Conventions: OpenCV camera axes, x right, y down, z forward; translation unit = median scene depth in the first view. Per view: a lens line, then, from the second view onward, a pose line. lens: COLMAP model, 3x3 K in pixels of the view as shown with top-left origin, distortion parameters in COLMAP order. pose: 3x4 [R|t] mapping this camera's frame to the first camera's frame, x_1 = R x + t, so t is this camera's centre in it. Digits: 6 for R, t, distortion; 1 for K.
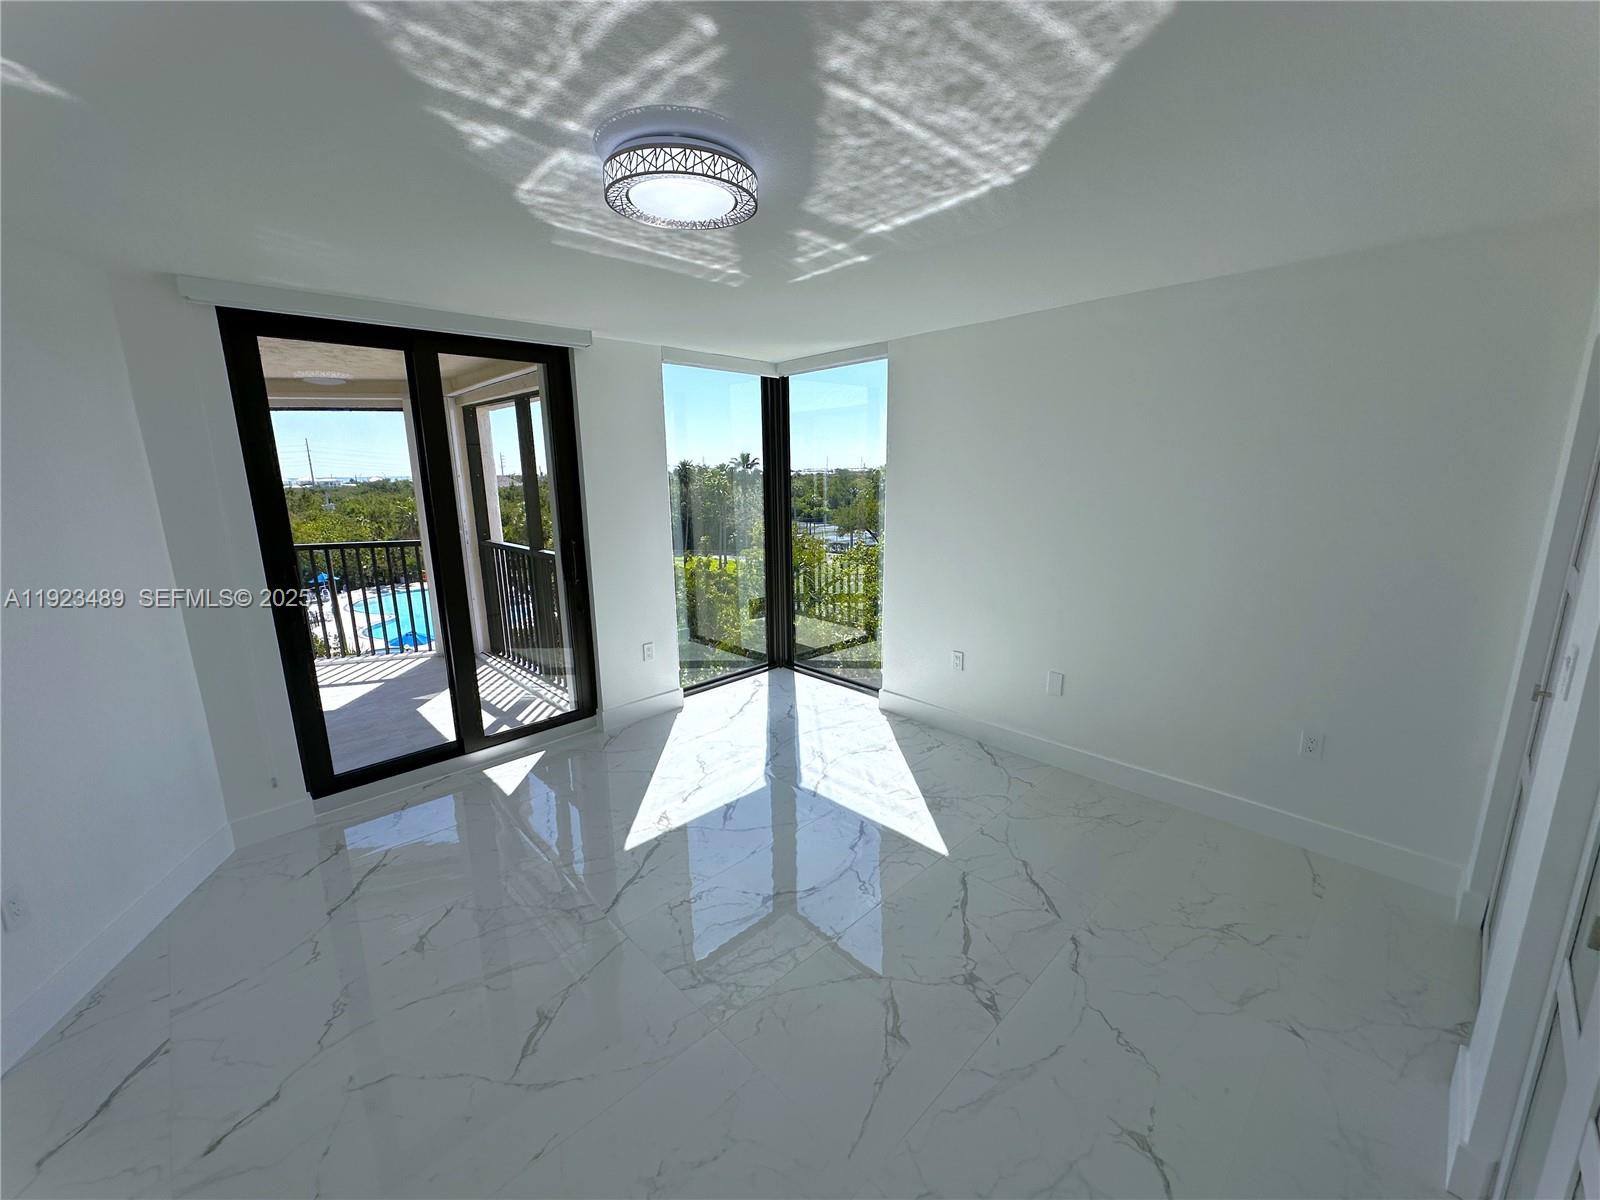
lens RADIAL K [[640.9, 0, 800.1], [0, 640.9, 599.0], [0, 0, 1]] dist [-0.000802, -0.000590]
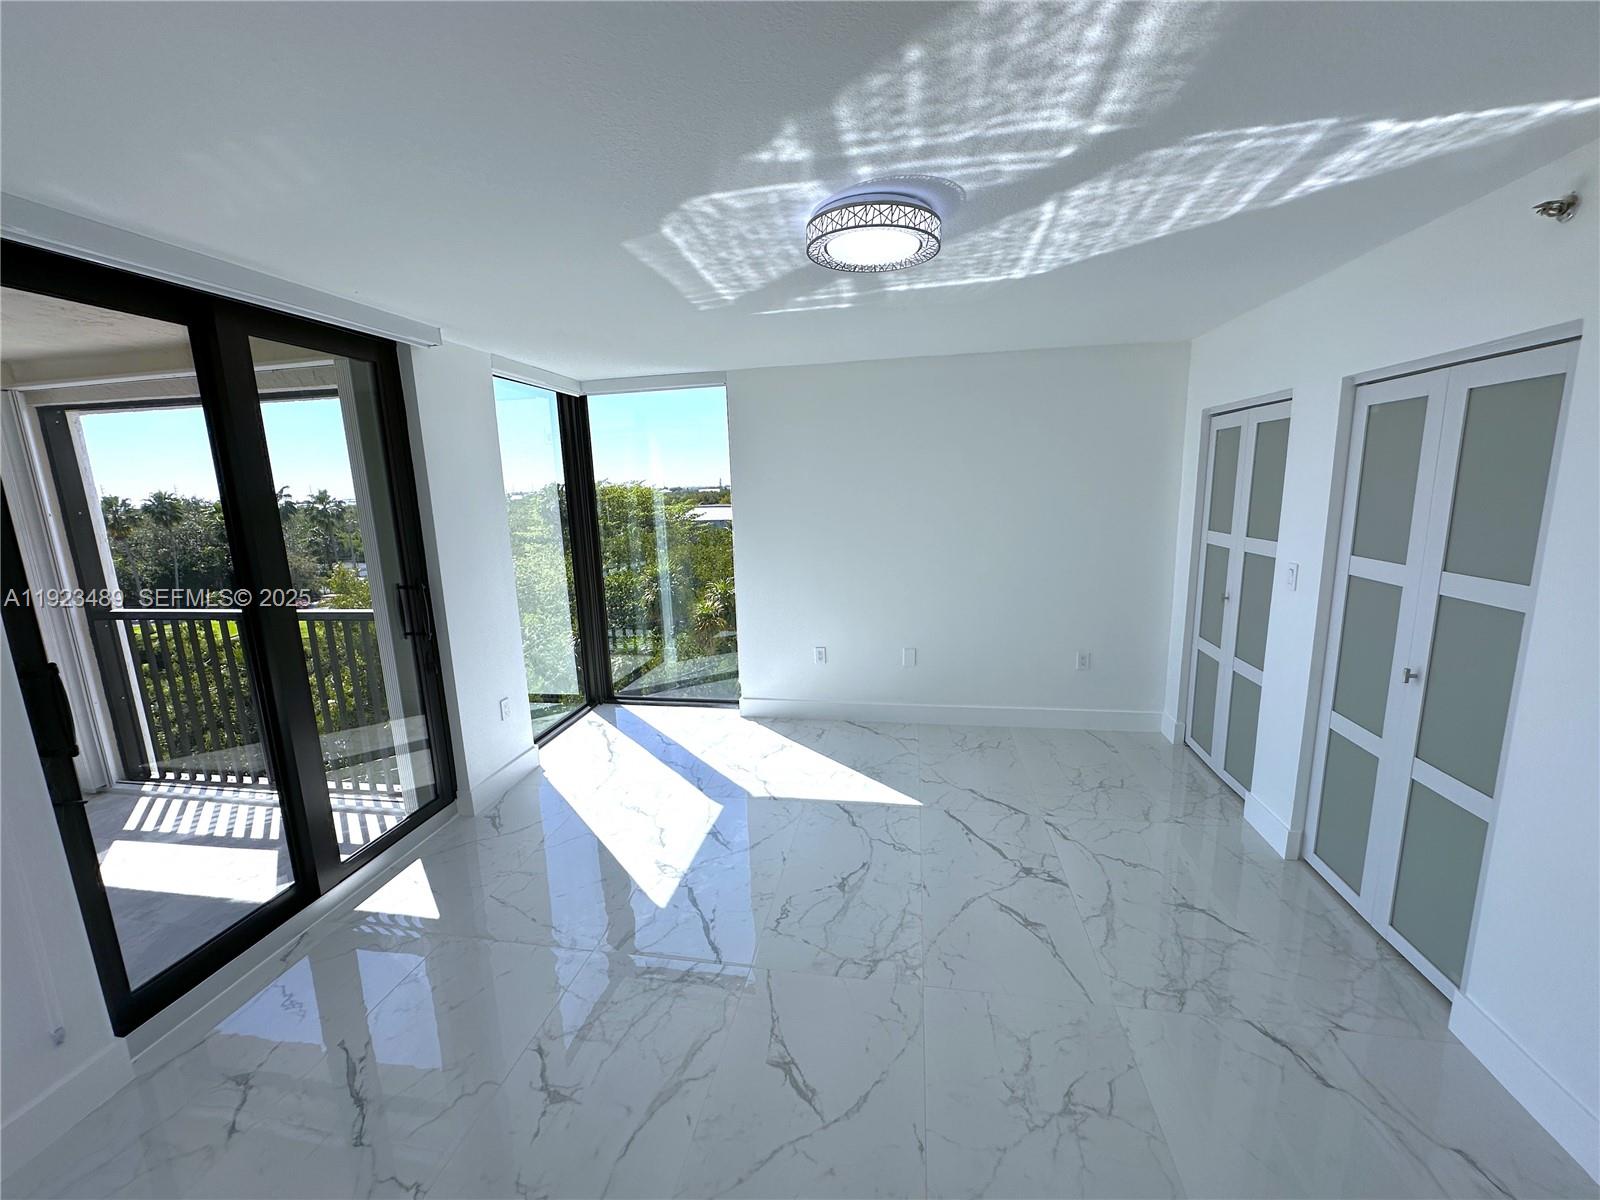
lens RADIAL K [[640.9, 0, 799.1], [0, 640.9, 599.6], [0, 0, 1]] dist [-0.000802, -0.000590]
pose [[0.809529, -0.116125, 0.575480, -0.714606], [0.137431, 0.990490, 0.006545, -0.023962], [-0.570767, 0.073790, 0.817789, 0.140116]]
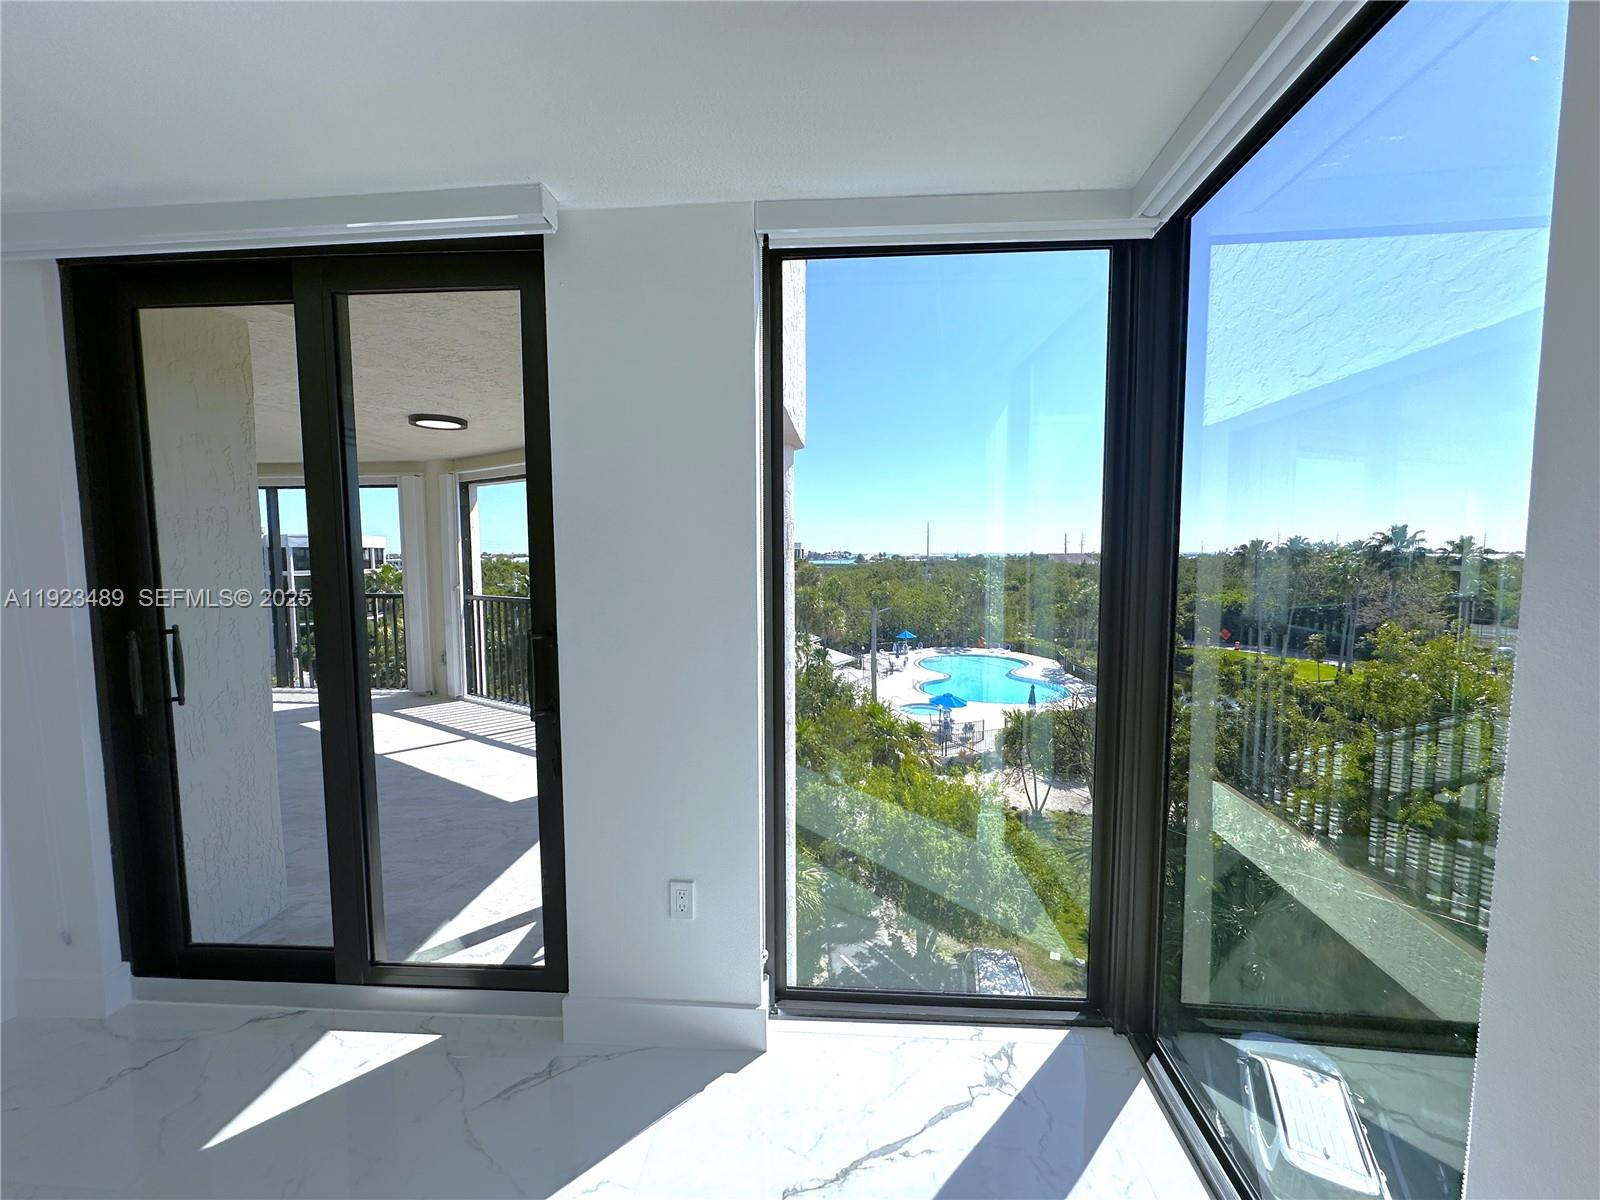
lens RADIAL K [[640.9, 0, 809.0], [0, 640.9, 596.8], [0, 0, 1]] dist [-0.000802, -0.000590]
pose [[0.667781, 0.063275, -0.741664, 0.238495], [-0.154390, 0.986486, -0.054848, -0.197601], [0.728171, 0.151132, 0.668526, 1.351264]]
